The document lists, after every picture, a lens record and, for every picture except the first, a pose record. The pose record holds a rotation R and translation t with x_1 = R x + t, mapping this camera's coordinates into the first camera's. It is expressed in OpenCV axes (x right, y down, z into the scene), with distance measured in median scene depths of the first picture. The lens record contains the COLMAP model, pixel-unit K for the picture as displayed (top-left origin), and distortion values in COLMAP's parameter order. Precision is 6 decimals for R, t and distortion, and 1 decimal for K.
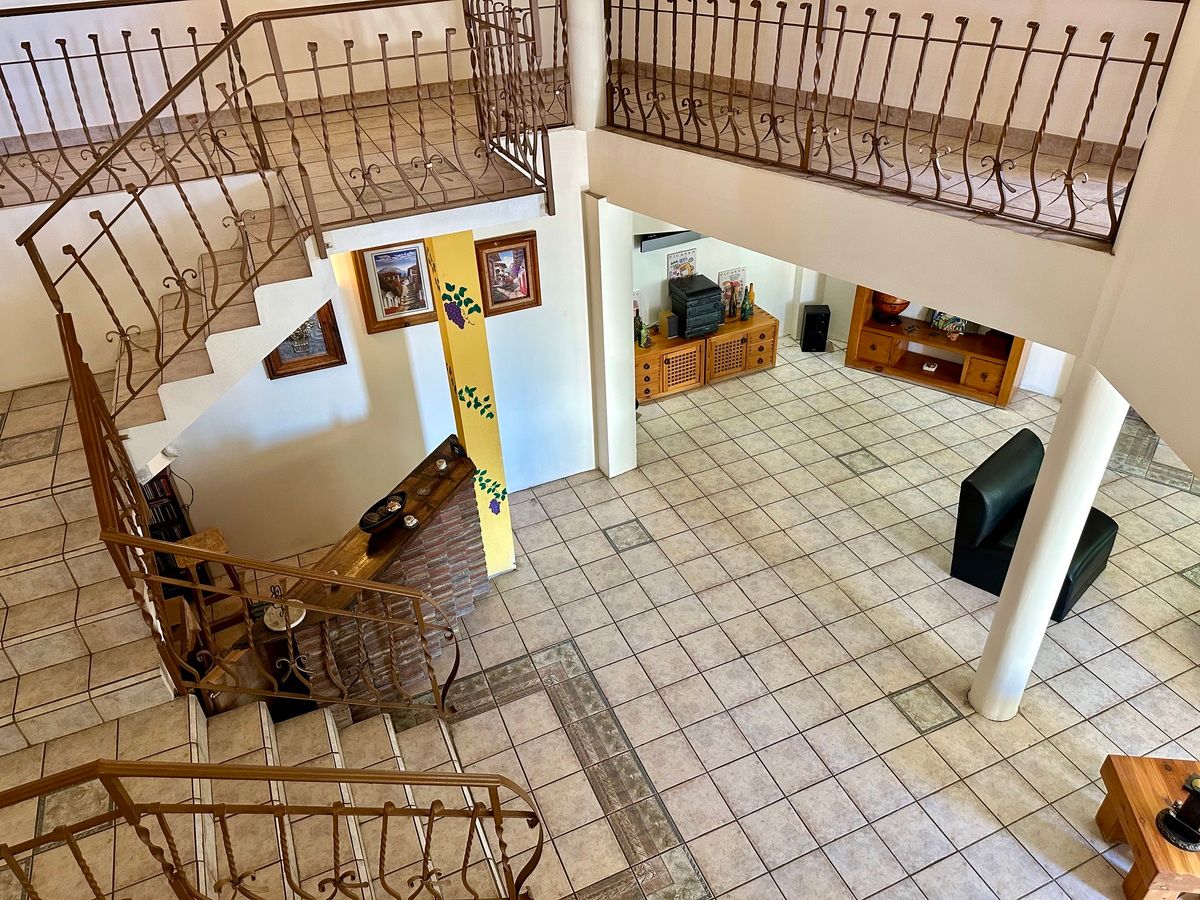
lens RADIAL K [[843.7, 0, 598.8], [0, 843.7, 450.3], [0, 0, 1]] dist [0.079217, -0.095112]
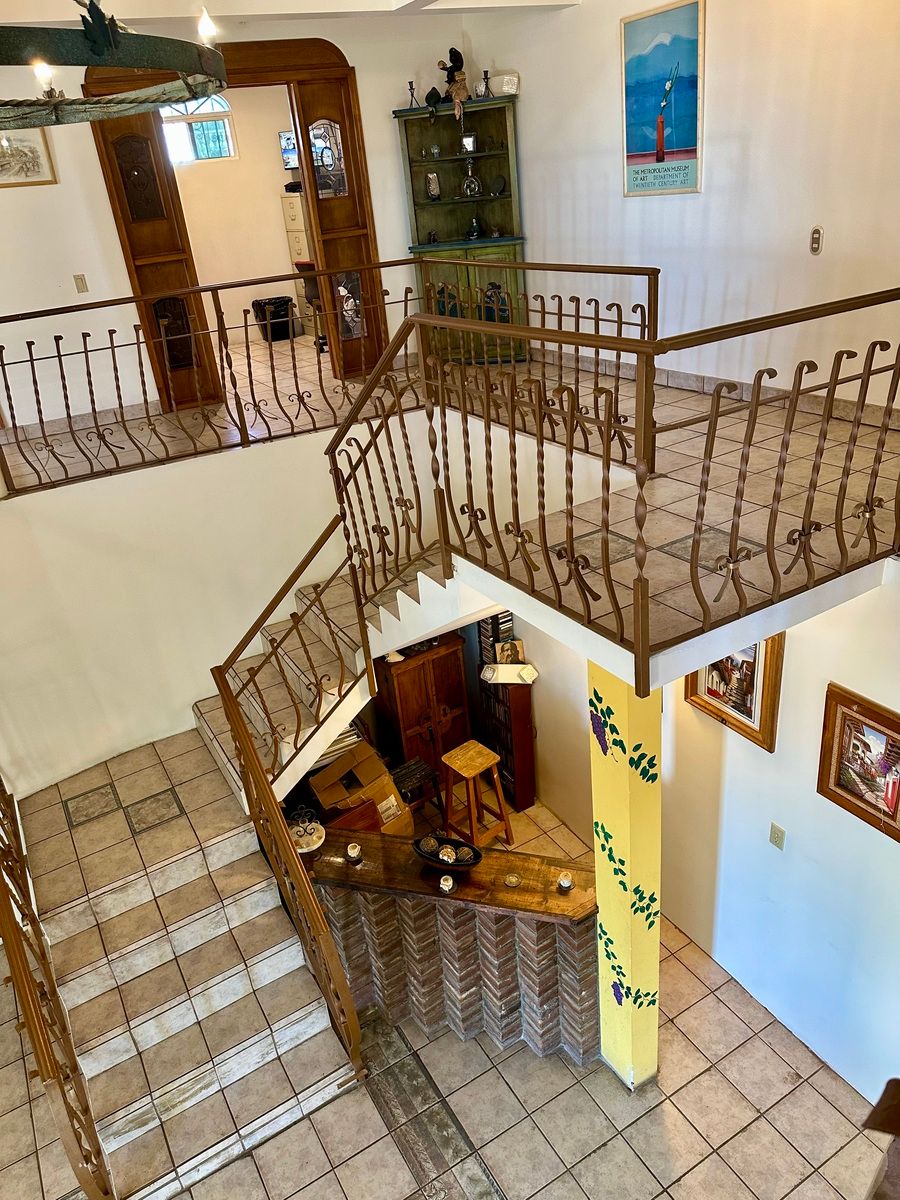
lens RADIAL K [[843.7, 0, 439.0], [0, 843.7, 593.0], [0, 0, 1]] dist [0.079217, -0.095112]
pose [[0.117589, 0.464131, -0.877927, 0.354424], [-0.481177, 0.799978, 0.358474, -0.411938], [0.868701, 0.380286, 0.317398, 0.574895]]
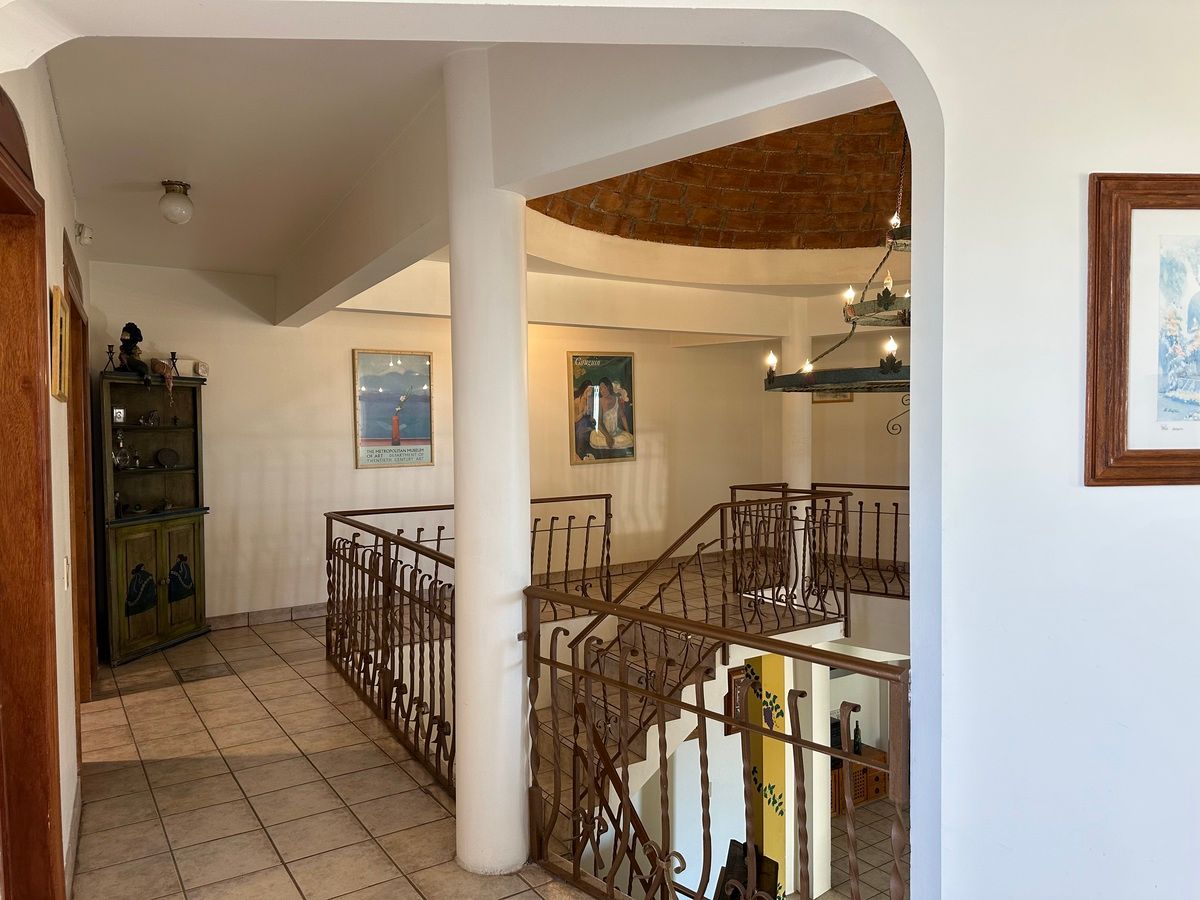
lens RADIAL K [[843.7, 0, 608.7], [0, 843.7, 452.5], [0, 0, 1]] dist [0.079217, -0.095112]
pose [[0.983736, 0.025759, 0.177766, -0.599158], [0.074704, 0.841342, -0.535315, 0.157886], [-0.163351, 0.539889, 0.825734, -0.212925]]
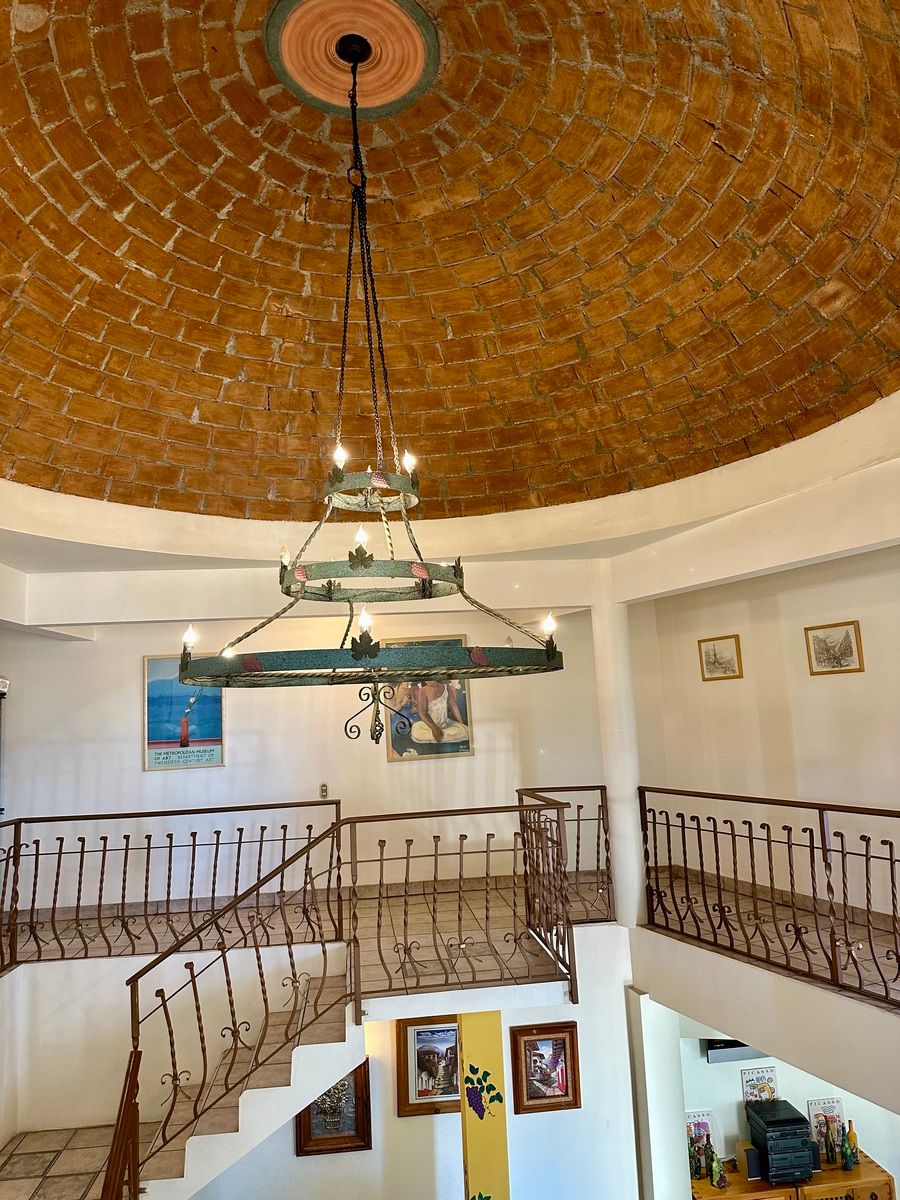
lens RADIAL K [[843.7, 0, 445.6], [0, 843.7, 602.1], [0, 0, 1]] dist [0.079217, -0.095112]
pose [[0.955087, -0.038651, -0.293794, 0.104263], [-0.164179, 0.756351, -0.633229, 0.034579], [0.246686, 0.653024, 0.716035, -0.094460]]
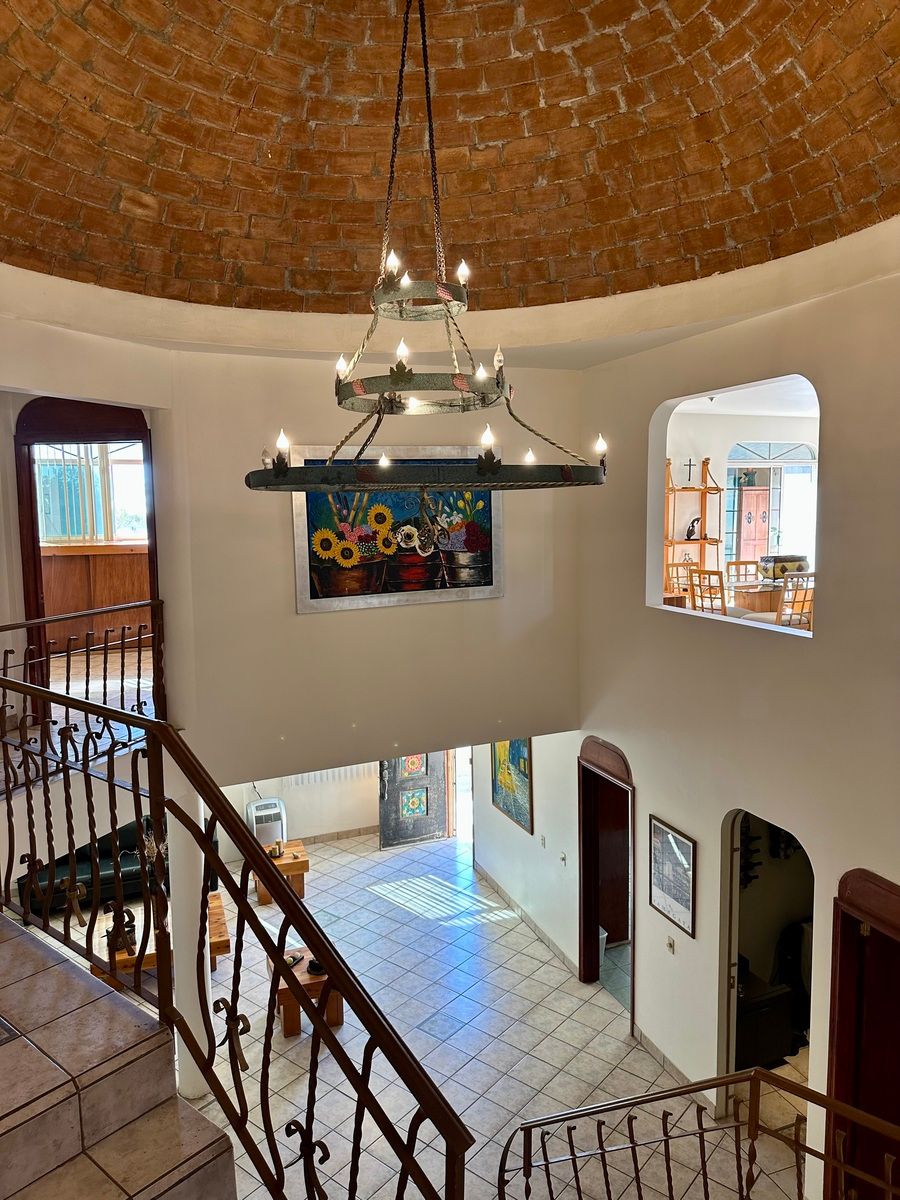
lens RADIAL K [[843.7, 0, 444.1], [0, 843.7, 587.7], [0, 0, 1]] dist [0.079217, -0.095112]
pose [[-0.446226, -0.044605, 0.893808, -0.783287], [0.533517, 0.788608, 0.305708, -0.467549], [-0.718500, 0.613276, -0.328100, 0.671055]]
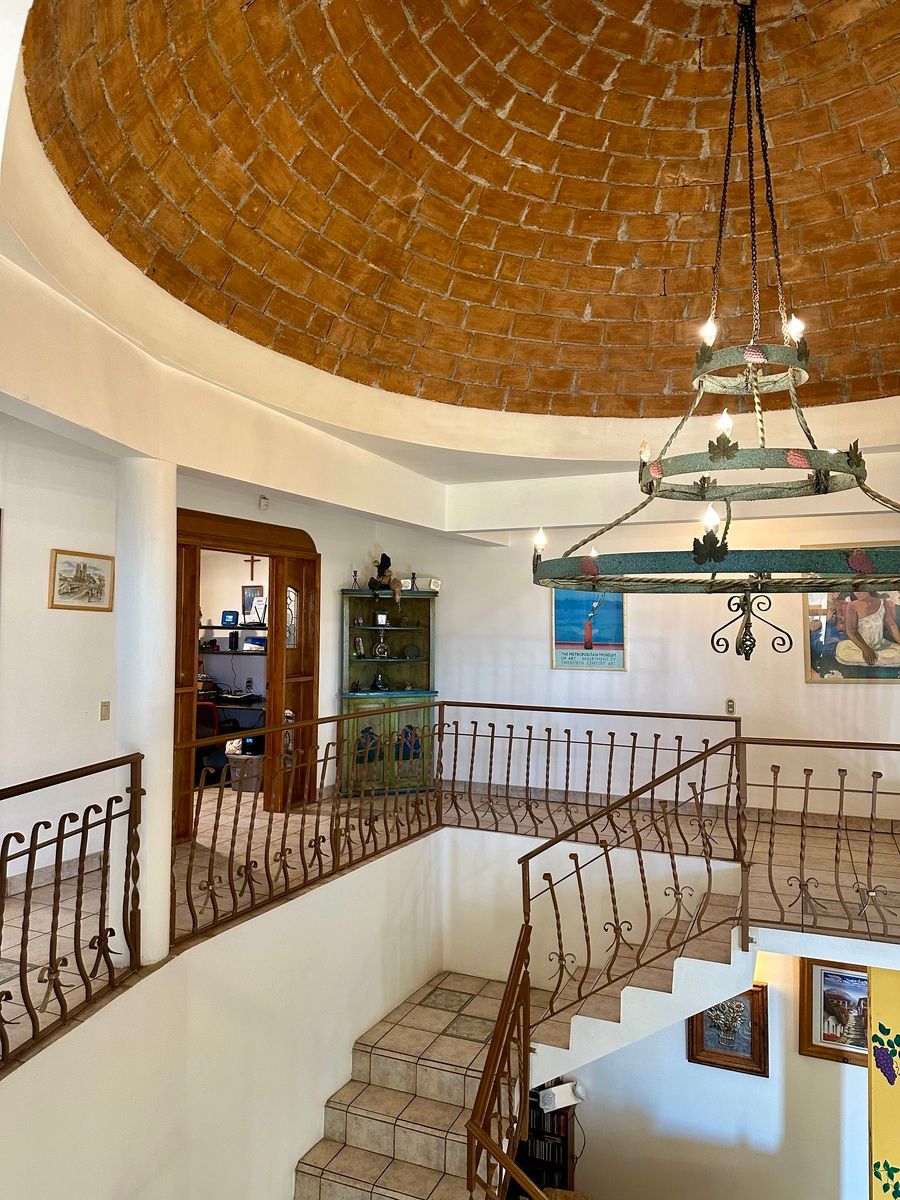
lens RADIAL K [[843.7, 0, 446.8], [0, 843.7, 596.0], [0, 0, 1]] dist [0.079217, -0.095112]
pose [[0.691117, 0.020233, -0.722460, 0.137443], [-0.439655, 0.805155, -0.398032, 0.001736], [0.573638, 0.592720, 0.565352, -0.044114]]
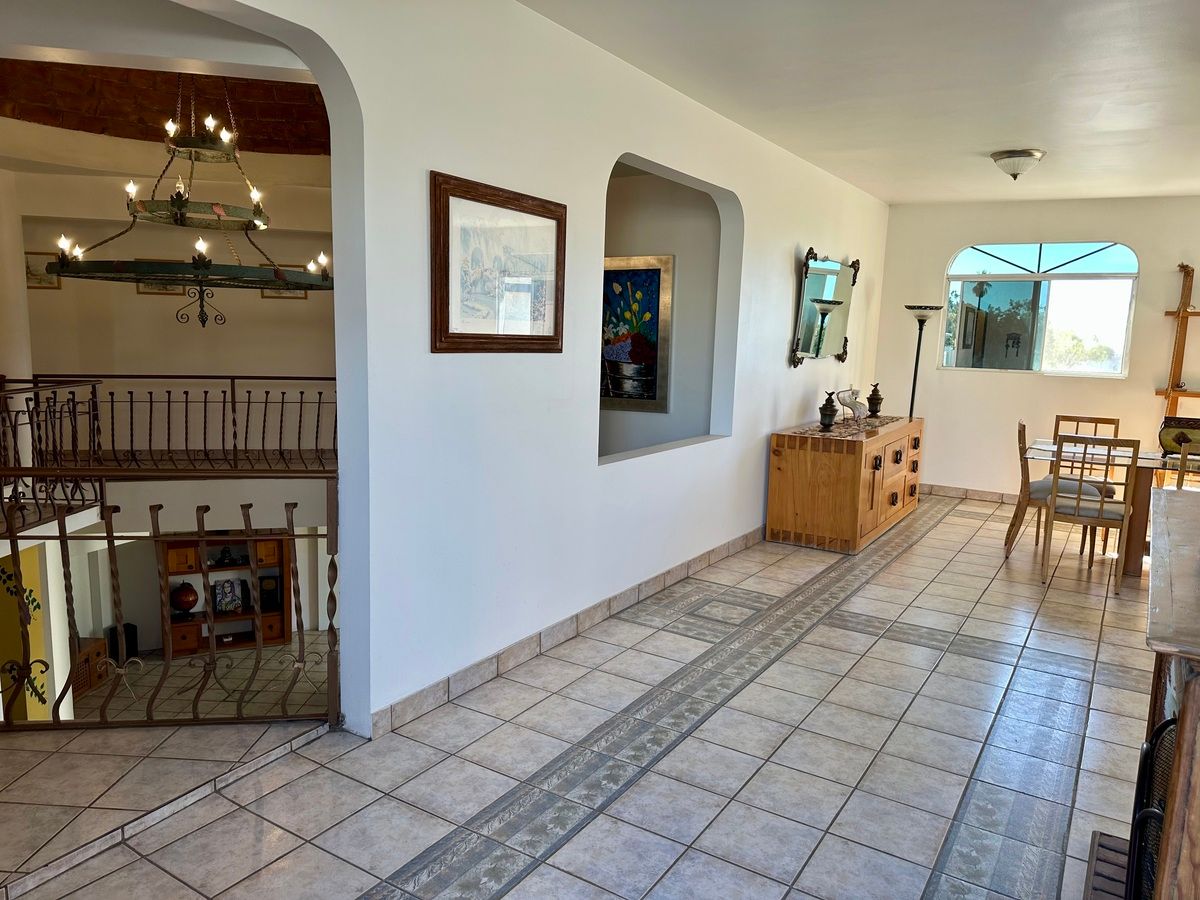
lens RADIAL K [[843.7, 0, 591.8], [0, 843.7, 455.8], [0, 0, 1]] dist [0.079217, -0.095112]
pose [[0.446549, -0.079680, 0.891204, -0.841025], [0.469451, 0.868789, -0.157548, 0.211752], [-0.761715, 0.488729, 0.425363, -0.261028]]
